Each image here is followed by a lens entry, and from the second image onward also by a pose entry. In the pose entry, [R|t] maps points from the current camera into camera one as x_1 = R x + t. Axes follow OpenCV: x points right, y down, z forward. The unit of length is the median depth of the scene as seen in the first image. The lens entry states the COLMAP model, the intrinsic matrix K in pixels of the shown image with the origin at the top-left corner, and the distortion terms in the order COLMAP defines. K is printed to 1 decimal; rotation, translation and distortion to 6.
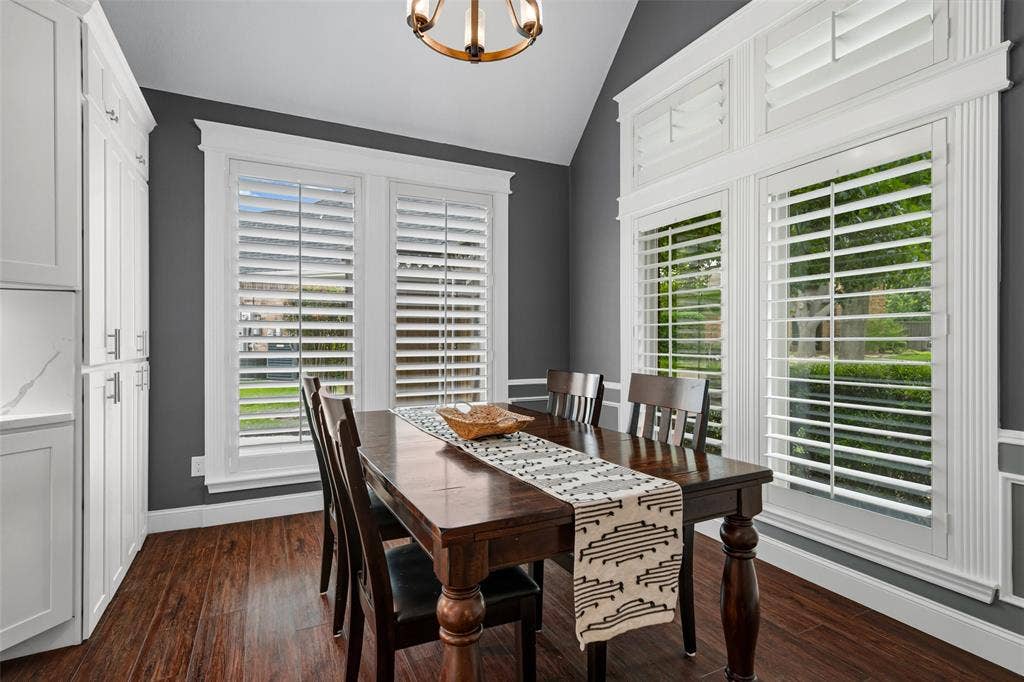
lens RADIAL K [[503.5, 0, 511.9], [0, 503.5, 343.7], [0, 0, 1]] dist [-0.000747, 0.000587]
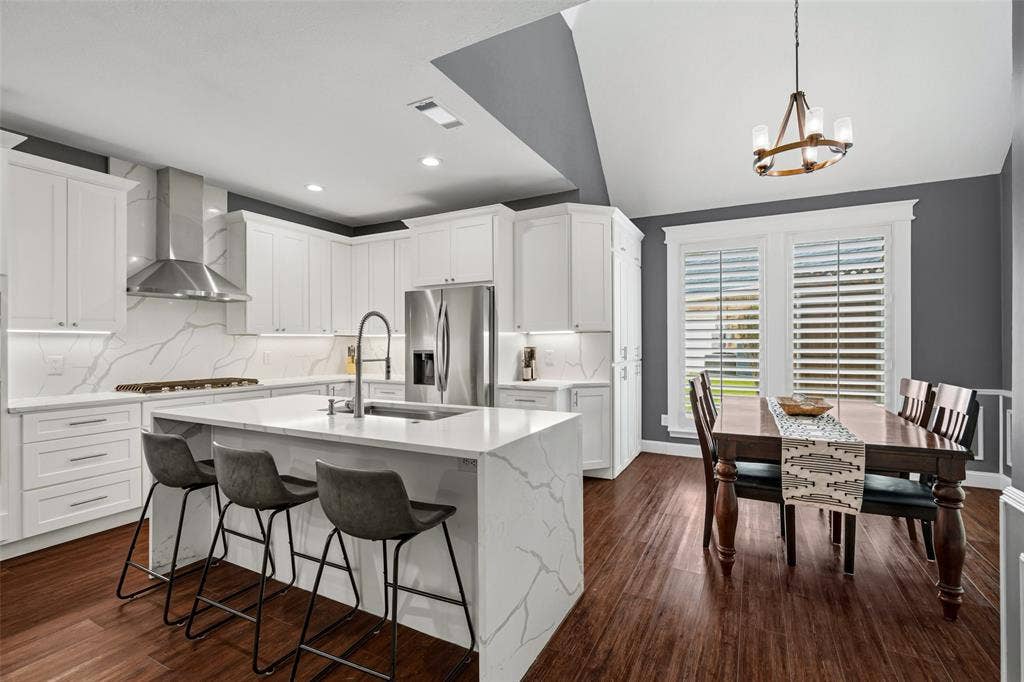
lens RADIAL K [[468.1, 0, 511.8], [0, 468.1, 342.1], [0, 0, 1]] dist [0.006172, 0.001495]
pose [[0.589764, -0.003814, -0.807567, 0.593377], [0.002340, 0.999993, -0.003013, -0.046125], [0.807573, -0.000113, 0.589768, -0.624321]]
